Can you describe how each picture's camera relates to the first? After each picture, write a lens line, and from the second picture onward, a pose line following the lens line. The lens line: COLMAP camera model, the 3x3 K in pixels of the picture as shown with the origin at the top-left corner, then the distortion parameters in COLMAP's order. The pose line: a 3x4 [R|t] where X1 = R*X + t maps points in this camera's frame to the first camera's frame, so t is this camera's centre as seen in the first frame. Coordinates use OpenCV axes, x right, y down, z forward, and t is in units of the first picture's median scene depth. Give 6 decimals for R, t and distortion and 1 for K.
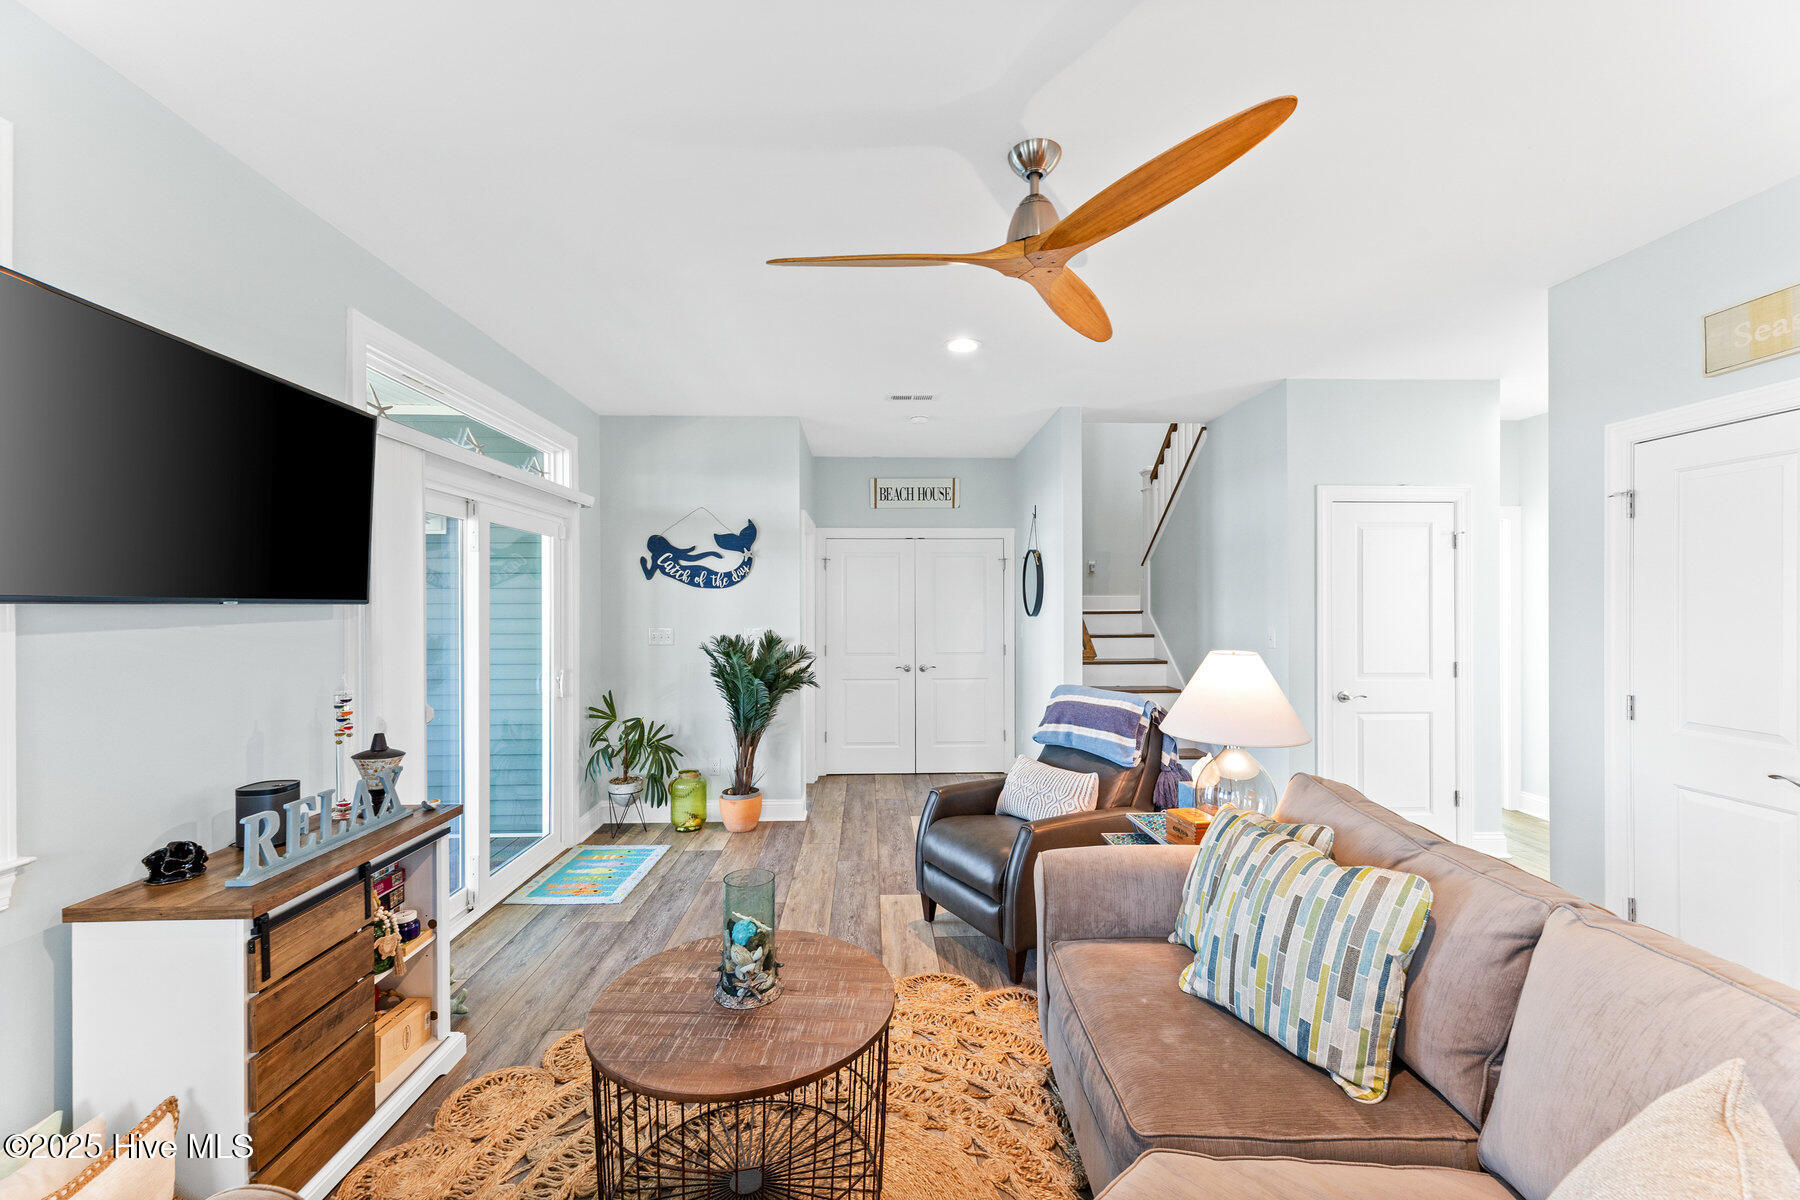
lens RADIAL K [[727.0, 0, 900.0], [0, 727.0, 600.0], [0, 0, 1]] dist [0.000100, -0.000067]
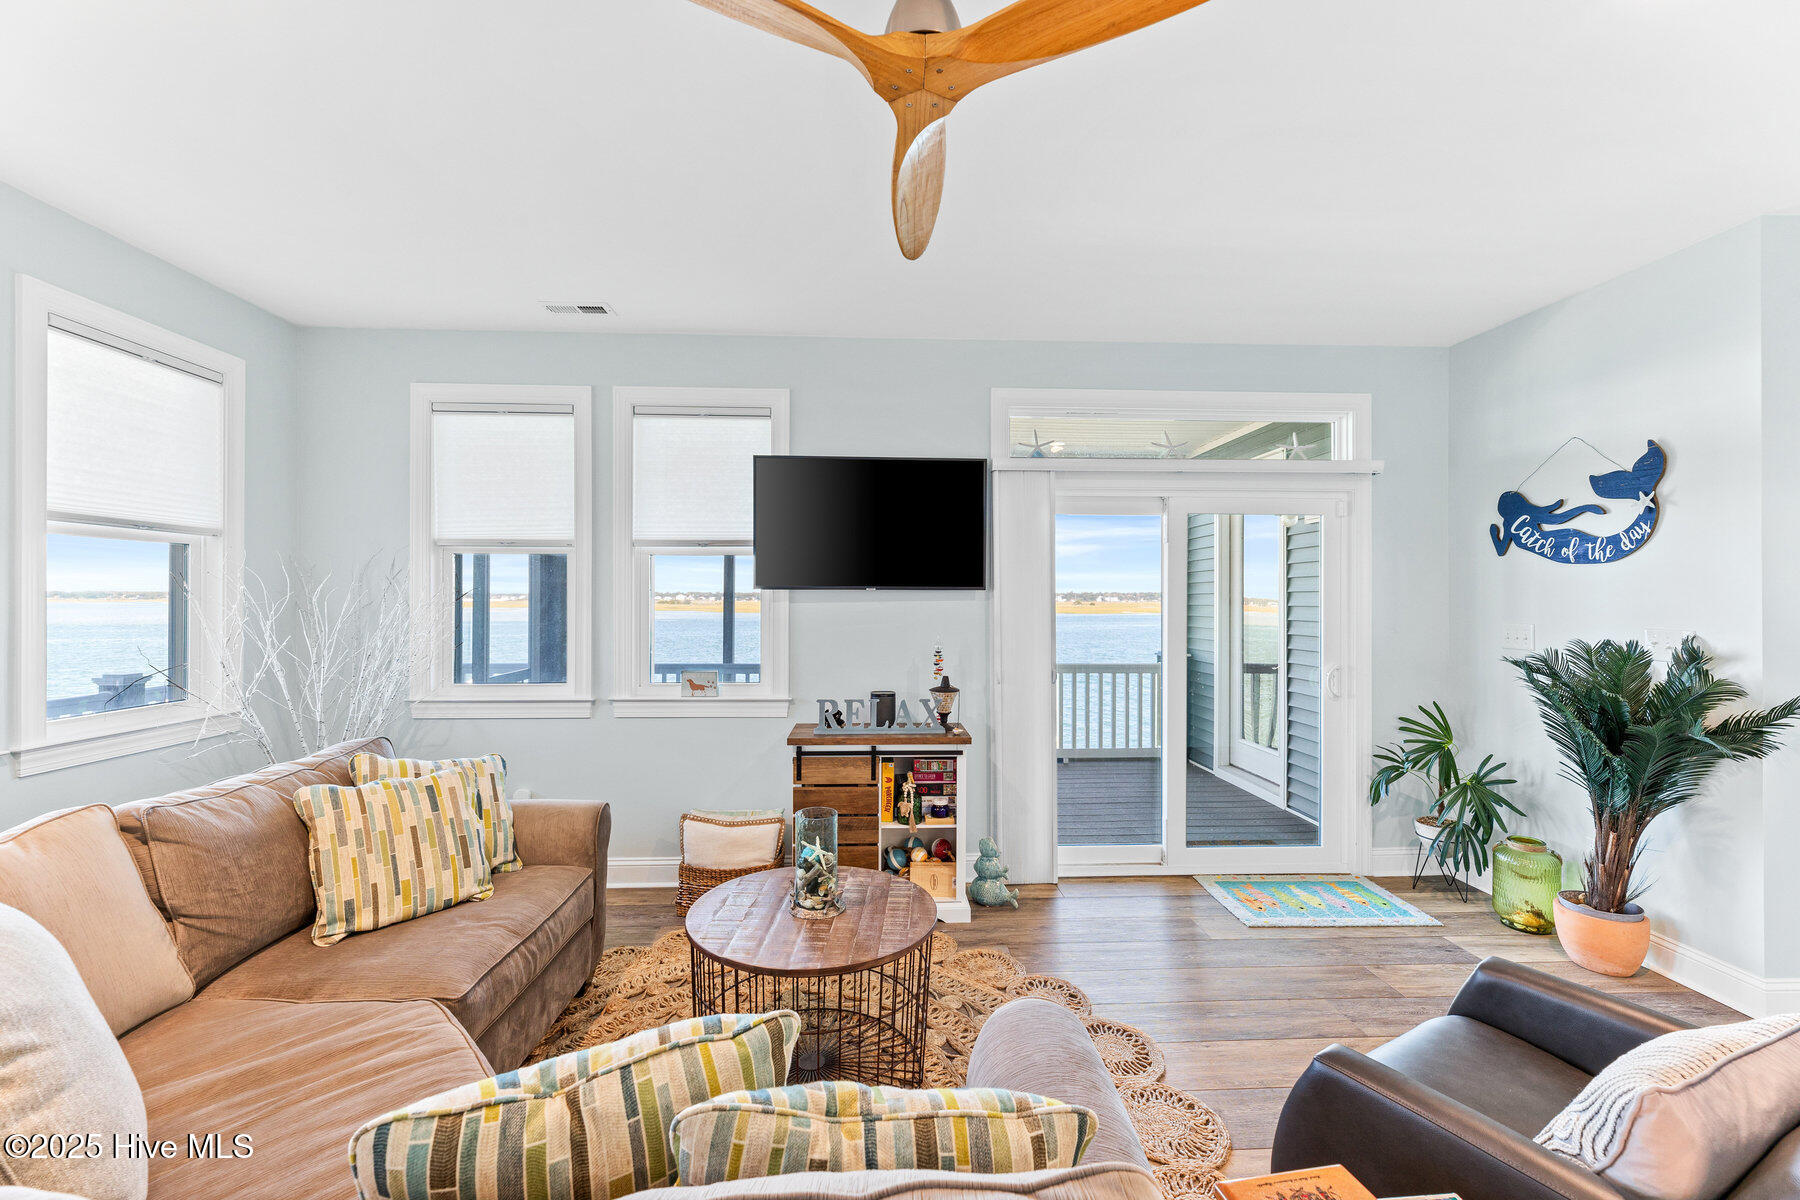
lens RADIAL K [[727.0, 0, 900.0], [0, 727.0, 600.0], [0, 0, 1]] dist [0.000100, -0.000067]
pose [[0.013138, 0.002949, -0.999909, 0.355042], [0.005290, 0.999981, 0.003019, 0.009827], [0.999900, -0.005329, 0.013122, 0.405468]]
